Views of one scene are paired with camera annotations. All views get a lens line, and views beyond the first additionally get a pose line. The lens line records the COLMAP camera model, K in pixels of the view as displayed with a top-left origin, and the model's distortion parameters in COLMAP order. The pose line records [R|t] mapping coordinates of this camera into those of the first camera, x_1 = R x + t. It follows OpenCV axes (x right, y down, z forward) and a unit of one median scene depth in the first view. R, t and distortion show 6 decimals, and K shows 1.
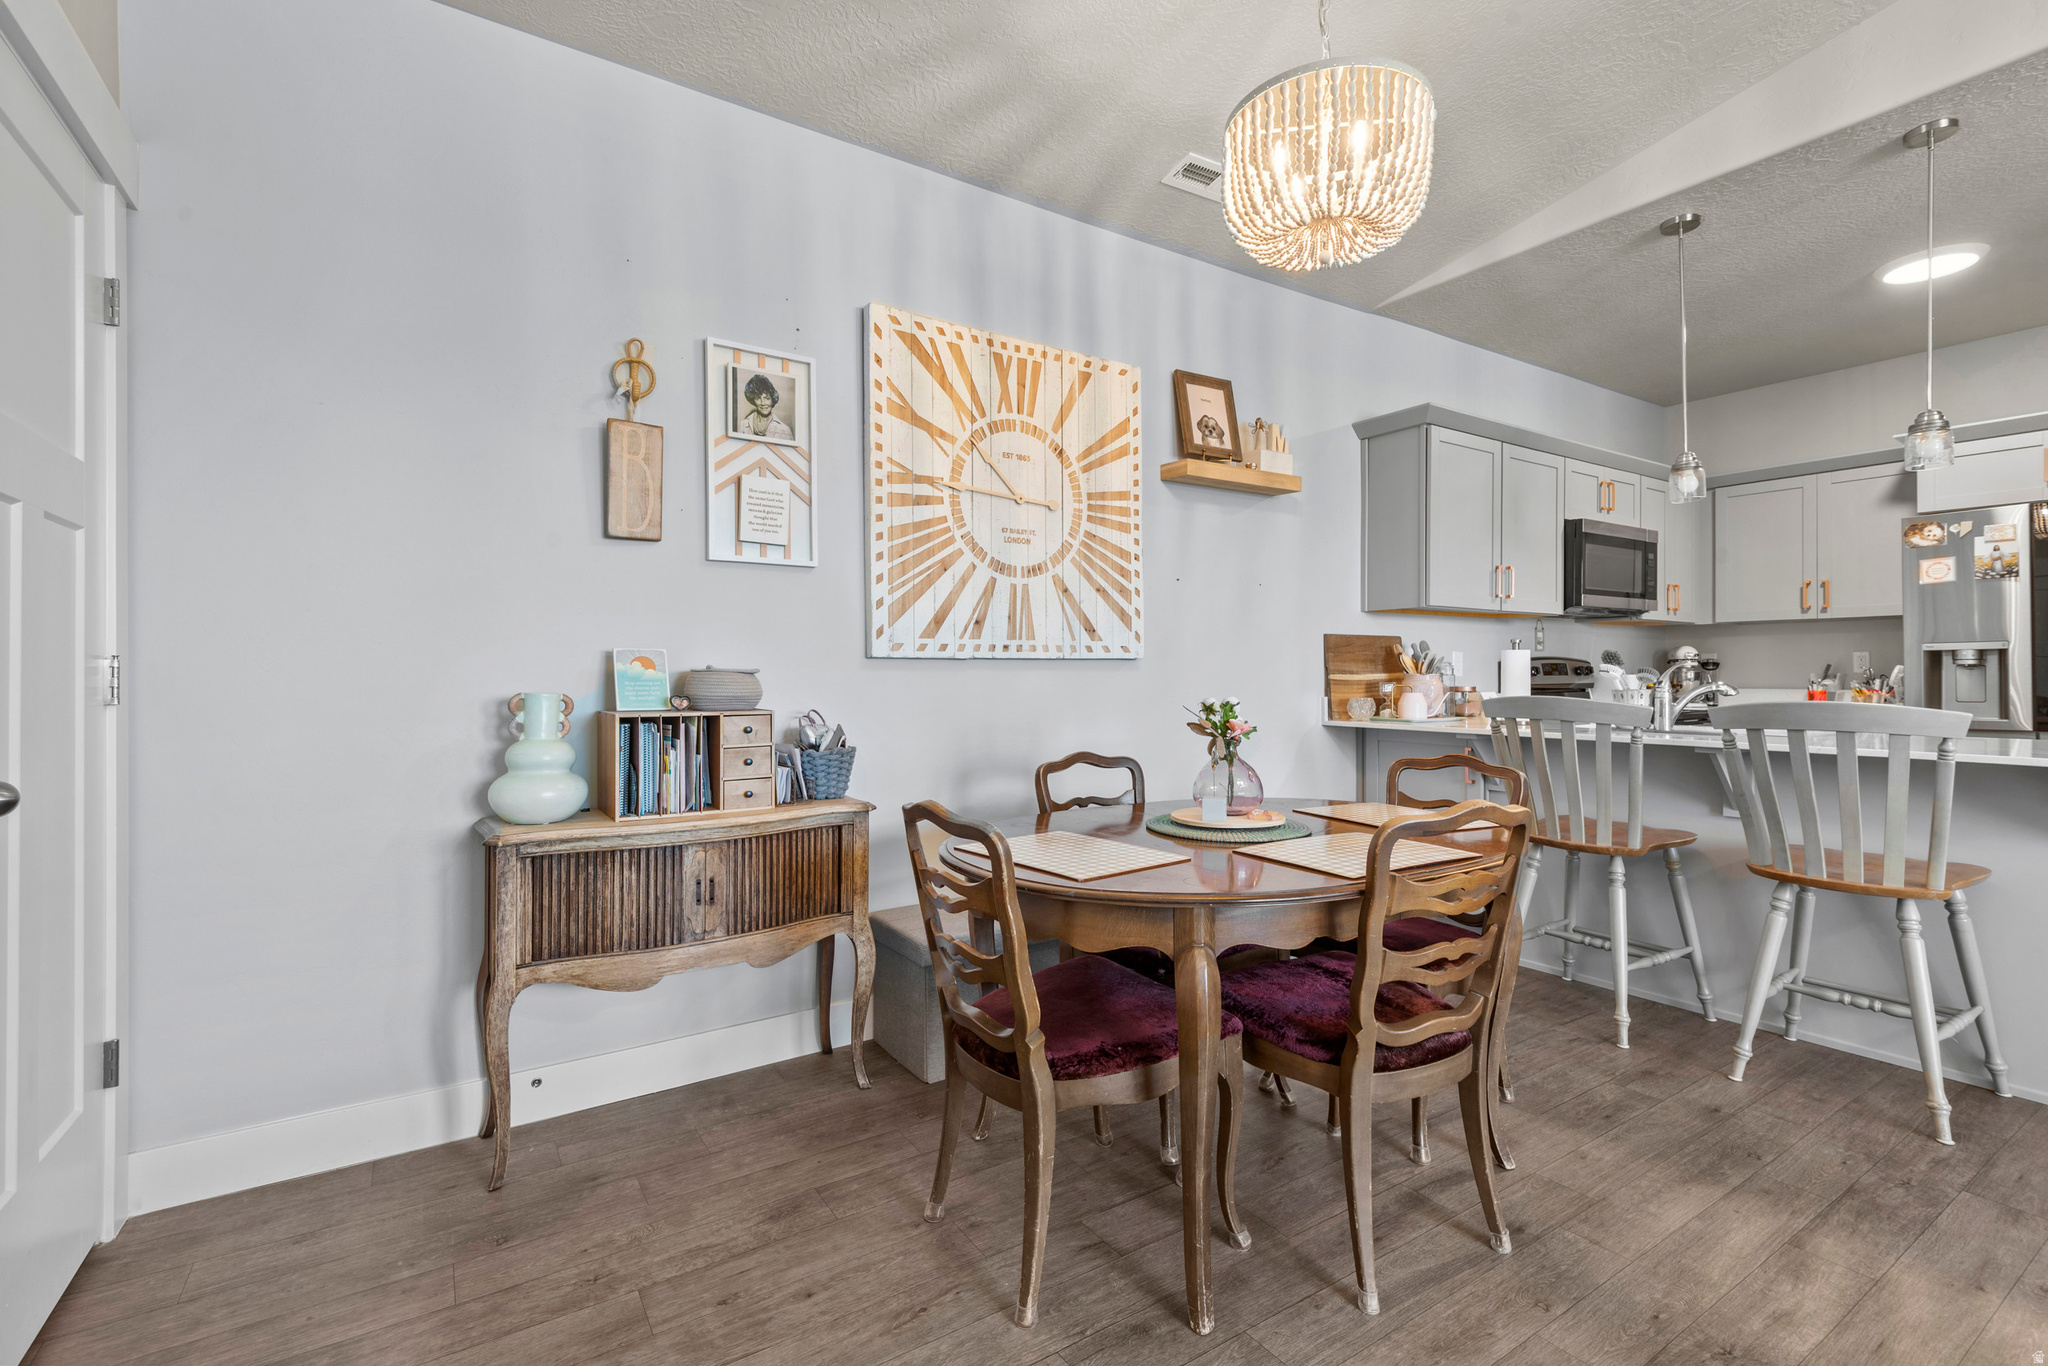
lens RADIAL K [[910.5, 0, 1031.8], [0, 910.5, 674.3], [0, 0, 1]] dist [0.035200, -0.020913]
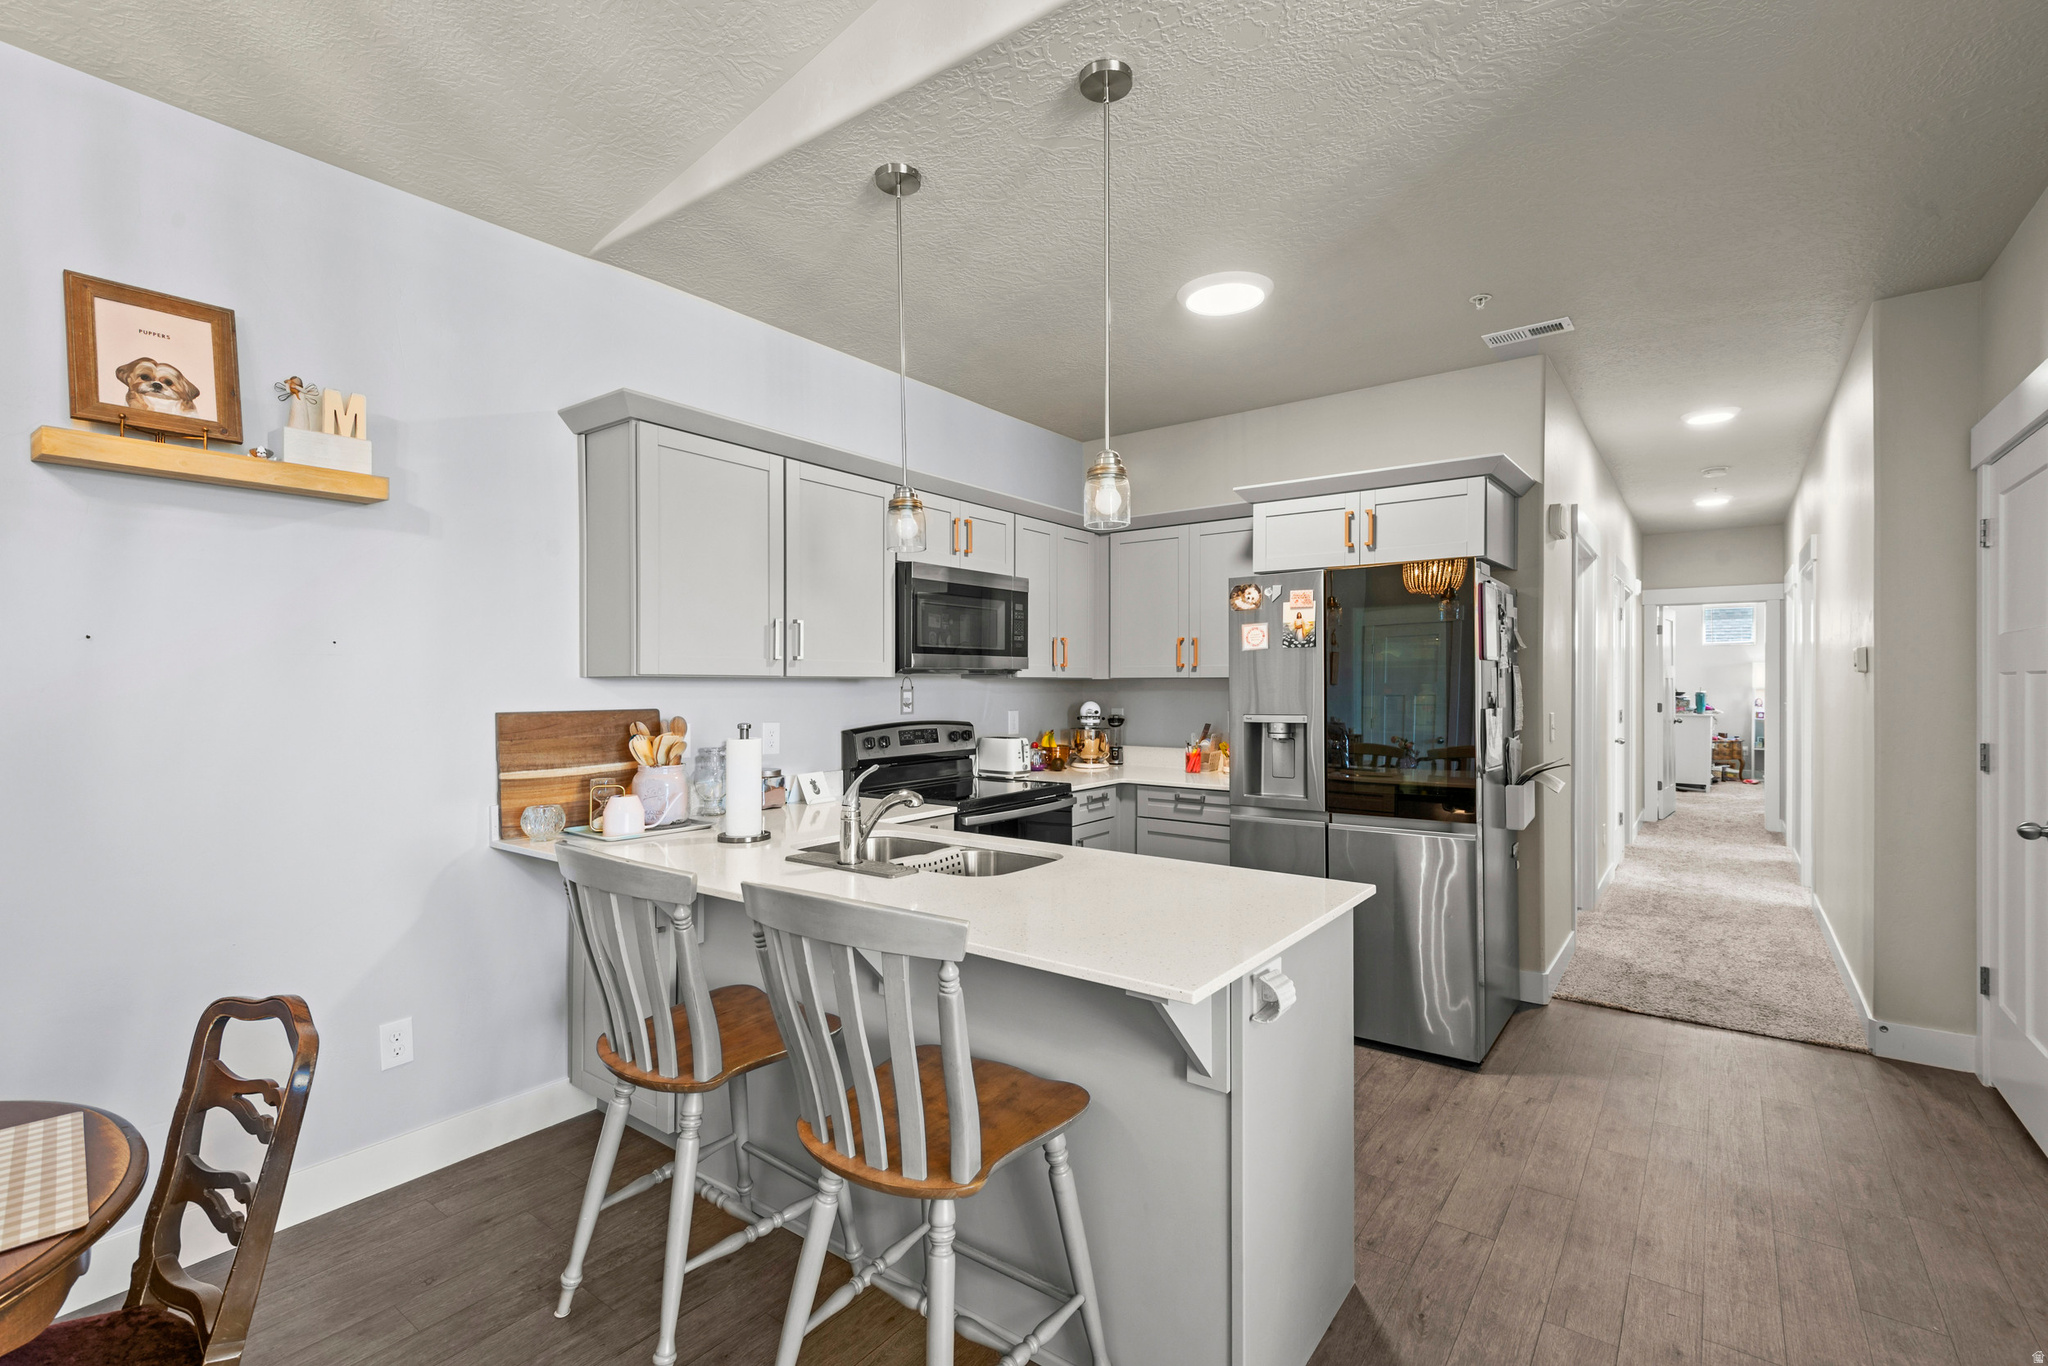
lens RADIAL K [[914.1, 0, 1028.7], [0, 914.1, 686.7], [0, 0, 1]] dist [0.024977, -0.011065]
pose [[0.938698, -0.001123, 0.344740, 0.582587], [0.000192, 0.999996, 0.002735, -0.083381], [-0.344742, -0.002501, 0.938694, 0.277870]]
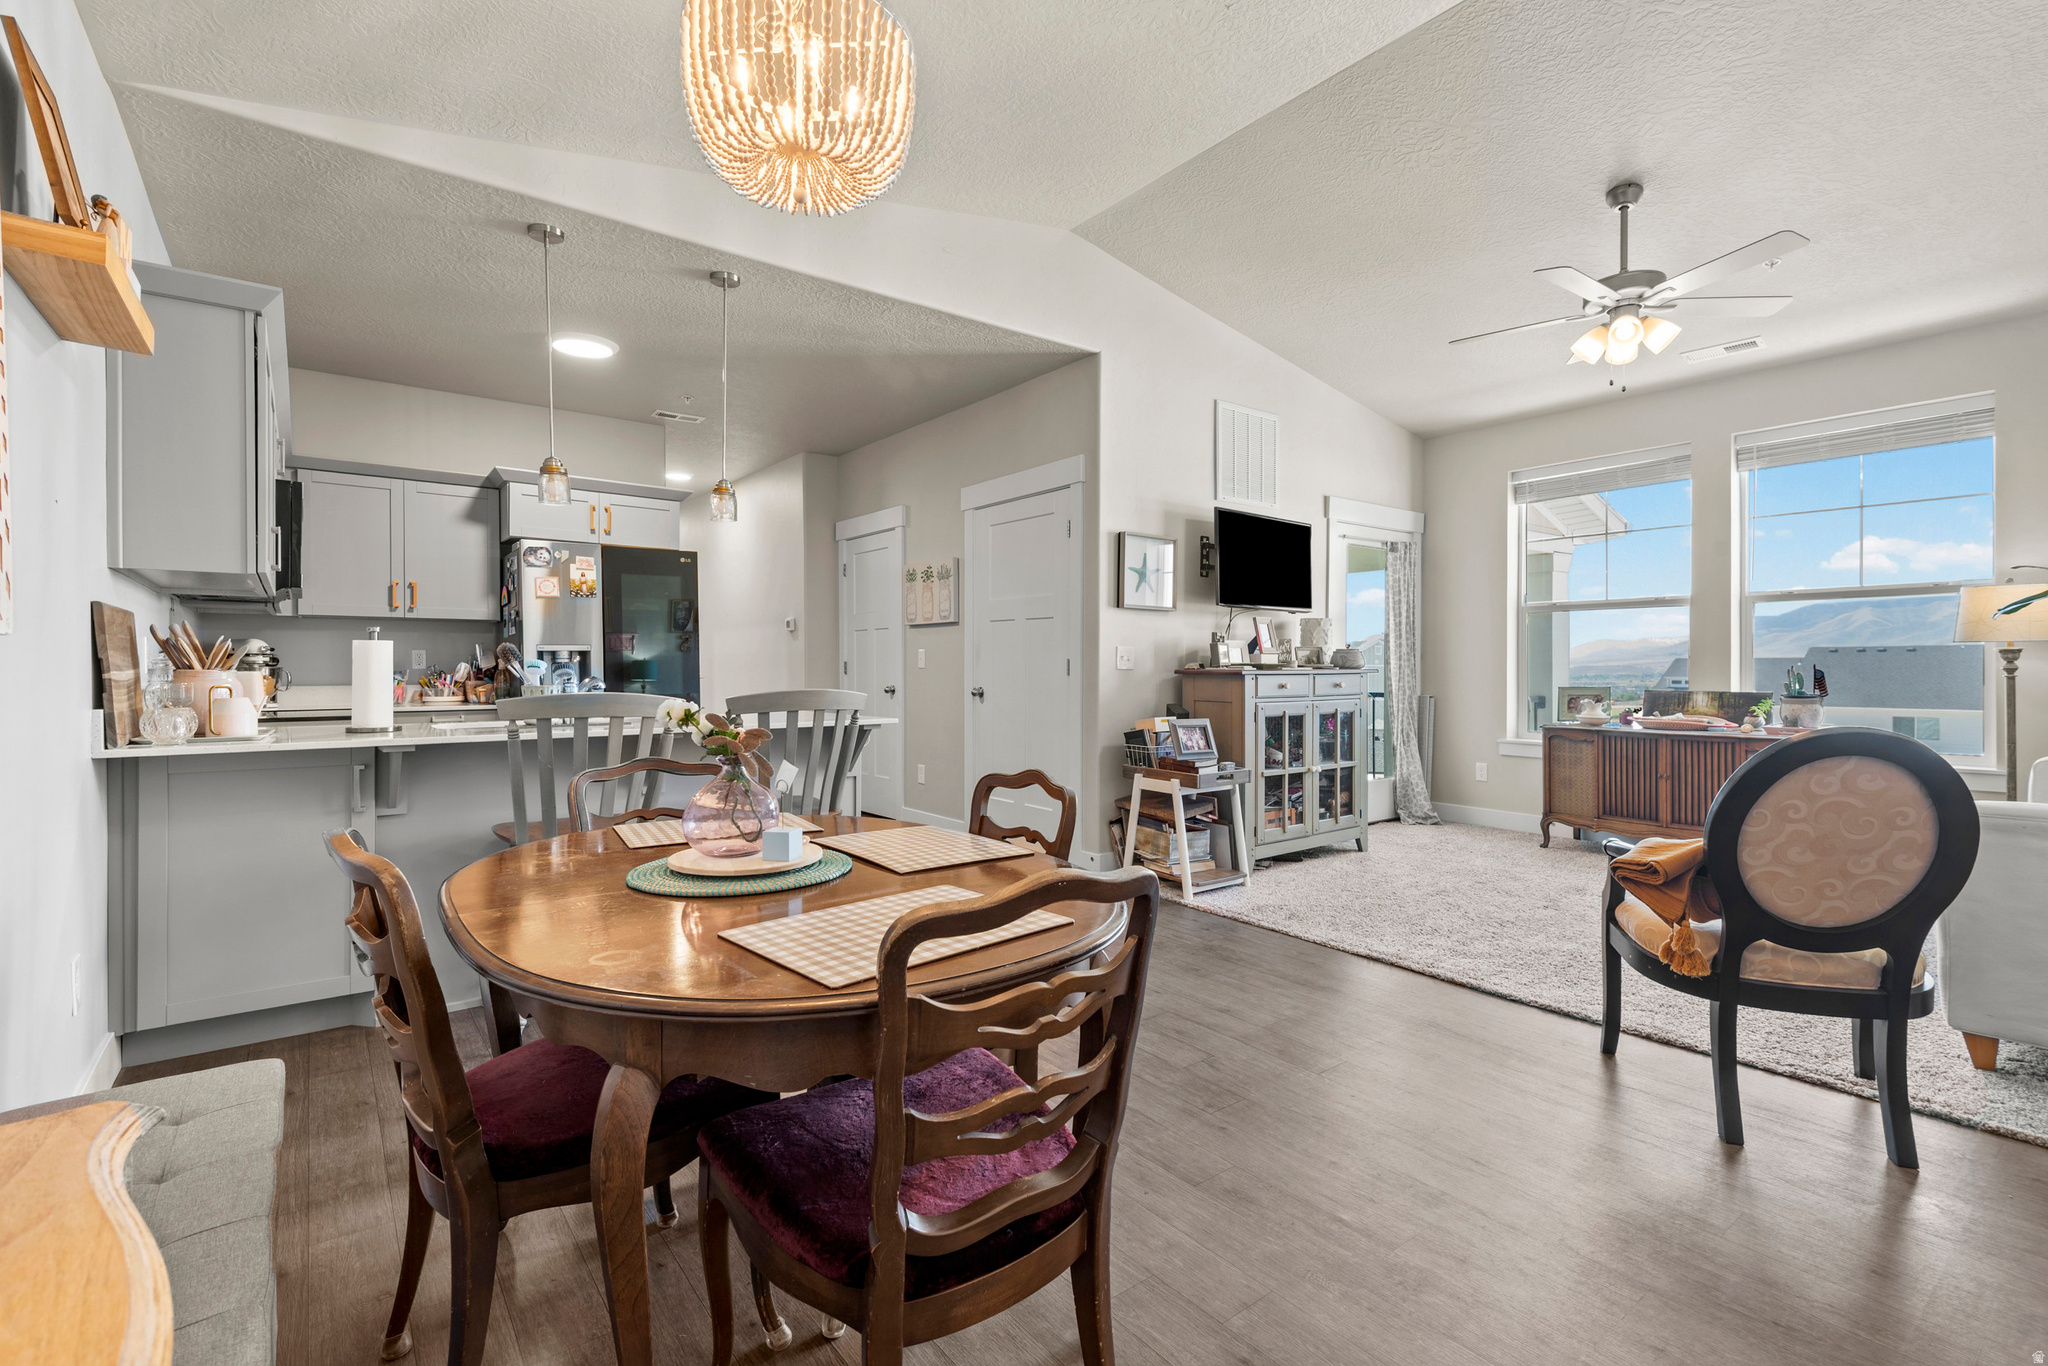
lens RADIAL K [[910.5, 0, 1031.8], [0, 910.5, 674.3], [0, 0, 1]] dist [0.035200, -0.020913]
pose [[-0.081182, -0.004394, 0.996690, -0.391932], [0.001030, 0.999989, 0.004493, 0.000990], [-0.996699, 0.001391, -0.081176, 0.581499]]
